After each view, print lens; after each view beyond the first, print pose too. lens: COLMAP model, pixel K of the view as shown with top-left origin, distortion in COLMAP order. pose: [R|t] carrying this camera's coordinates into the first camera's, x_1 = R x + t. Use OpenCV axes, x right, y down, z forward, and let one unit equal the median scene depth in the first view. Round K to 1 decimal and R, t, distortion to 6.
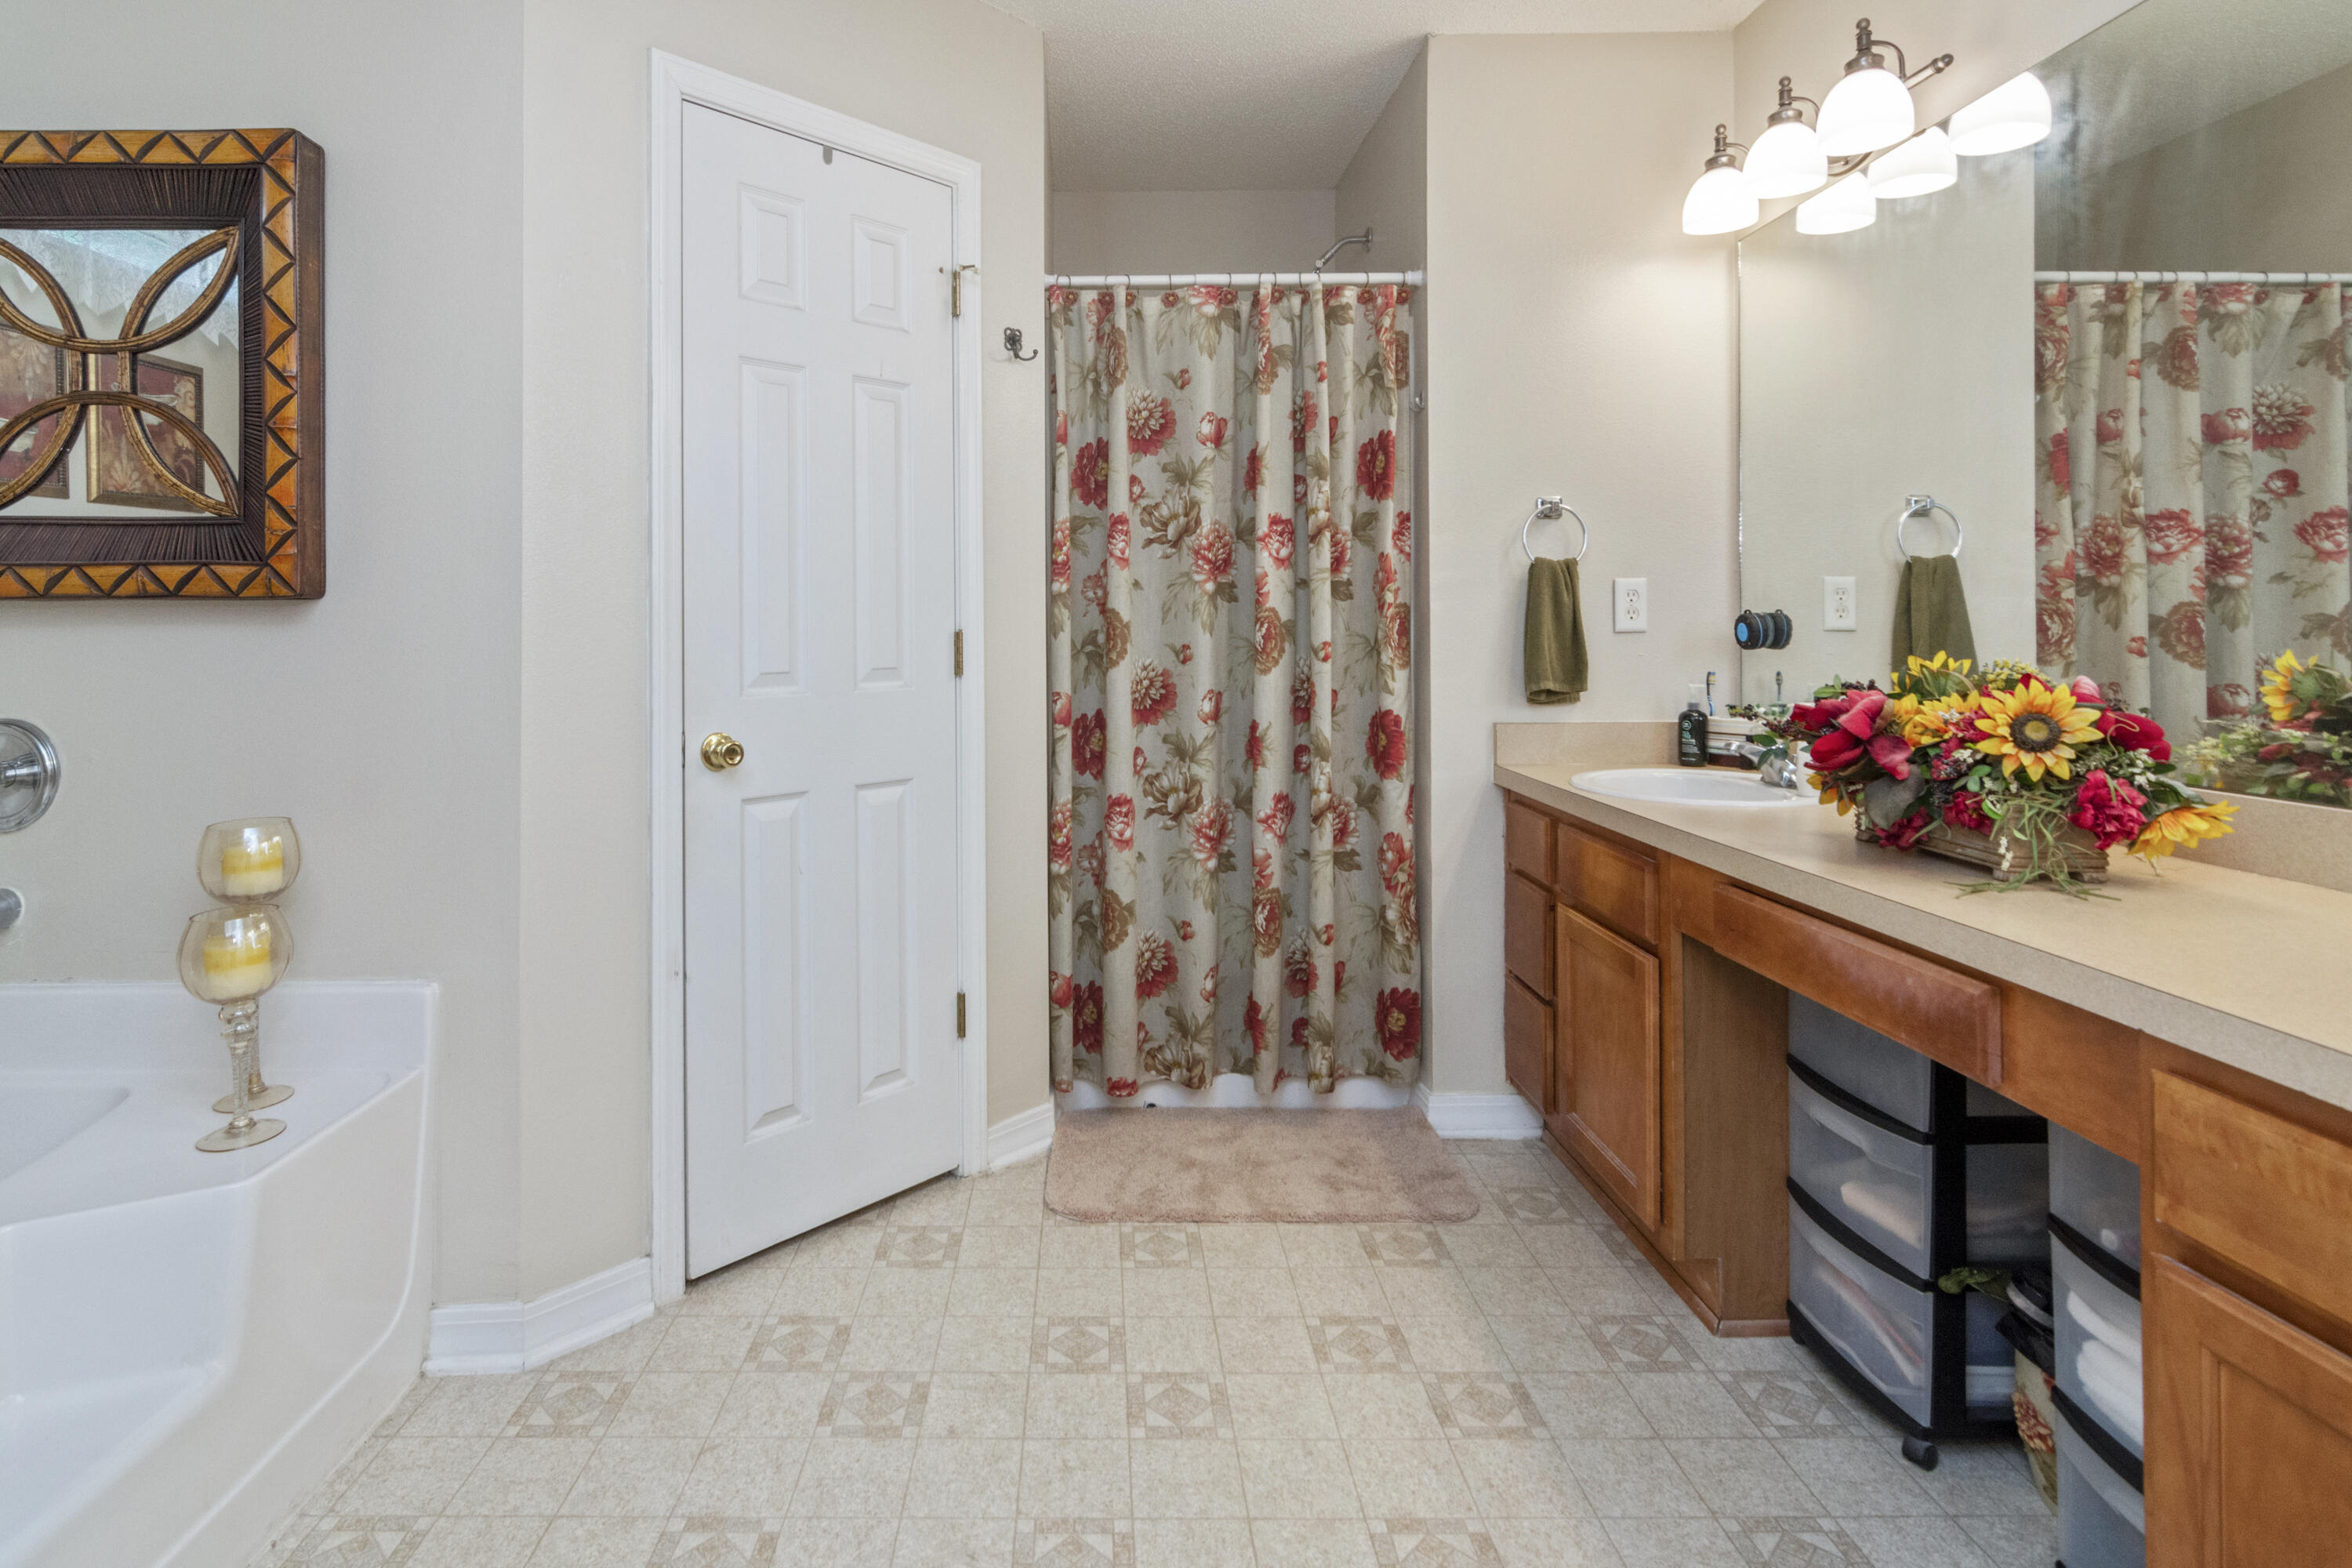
lens RADIAL K [[1166.2, 0, 1171.5], [0, 1166.2, 654.0], [0, 0, 1]] dist [0.000414, 0.000296]
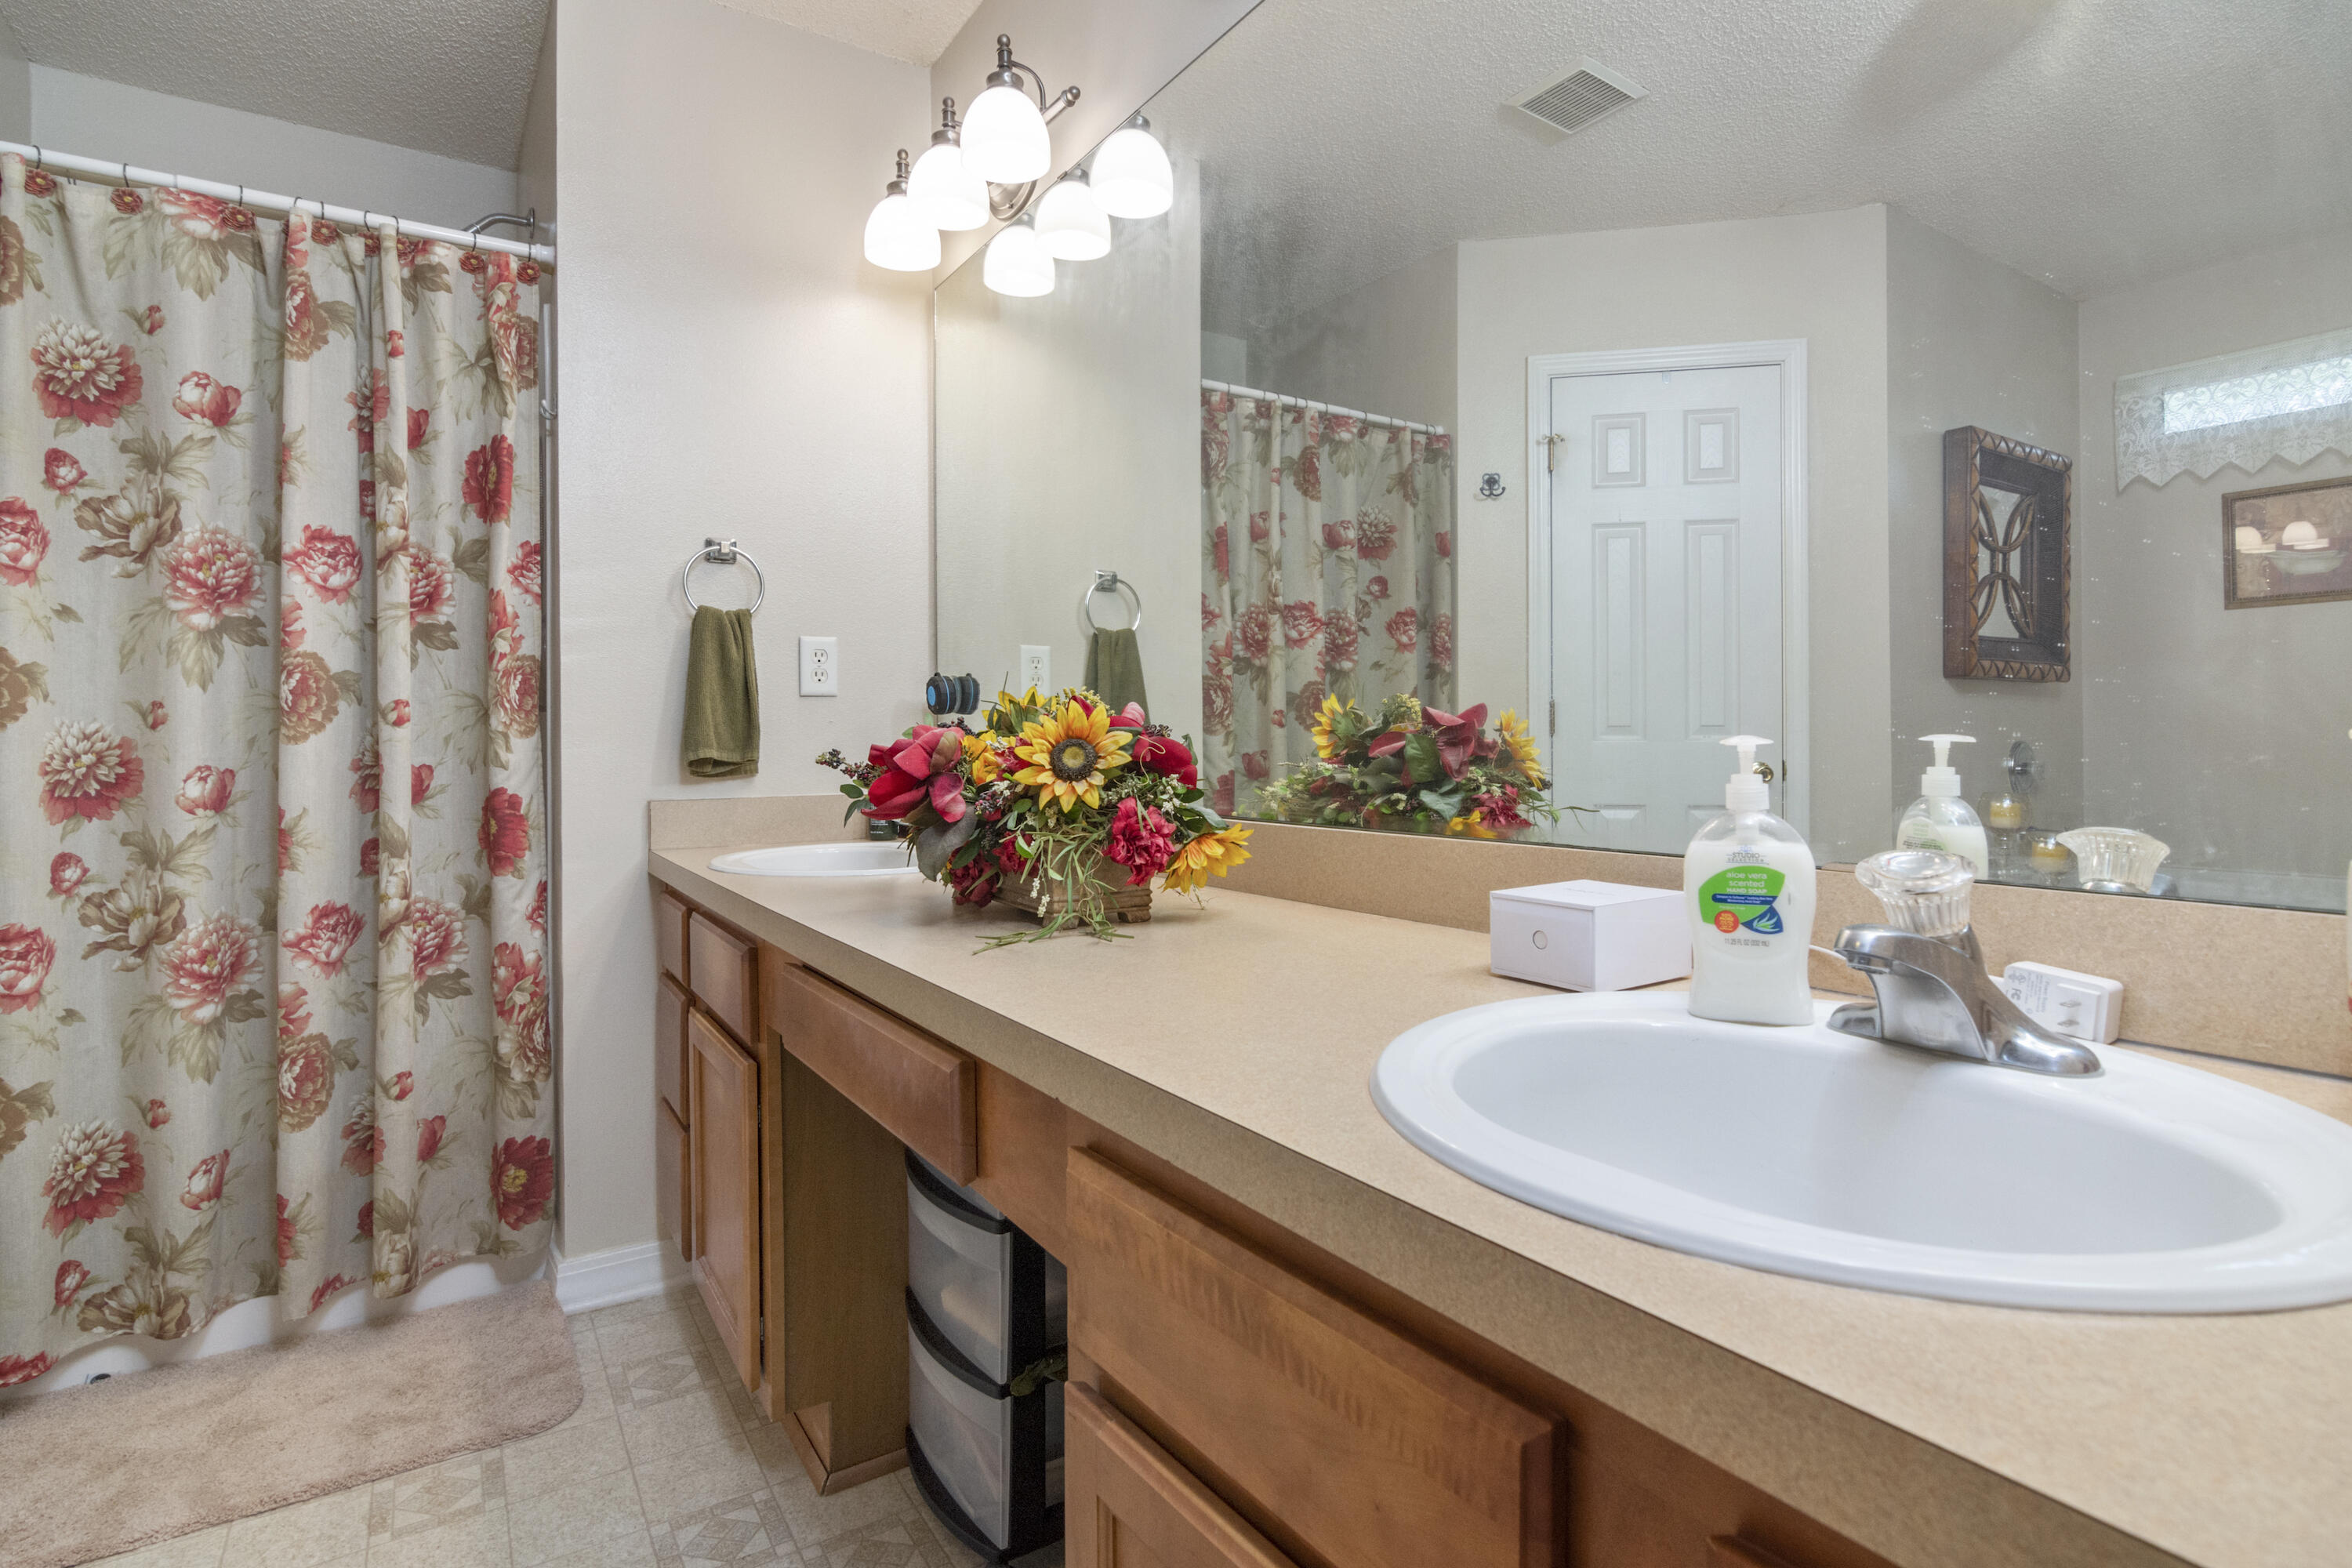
lens RADIAL K [[1127.1, 0, 1176.0], [0, 1127.1, 784.0], [0, 0, 1]] dist [0.000851, 0.001244]
pose [[0.856128, -0.023654, 0.516223, 0.183972], [0.014002, 0.999647, 0.022583, 0.034253], [-0.516574, -0.012106, 0.856157, 0.113165]]
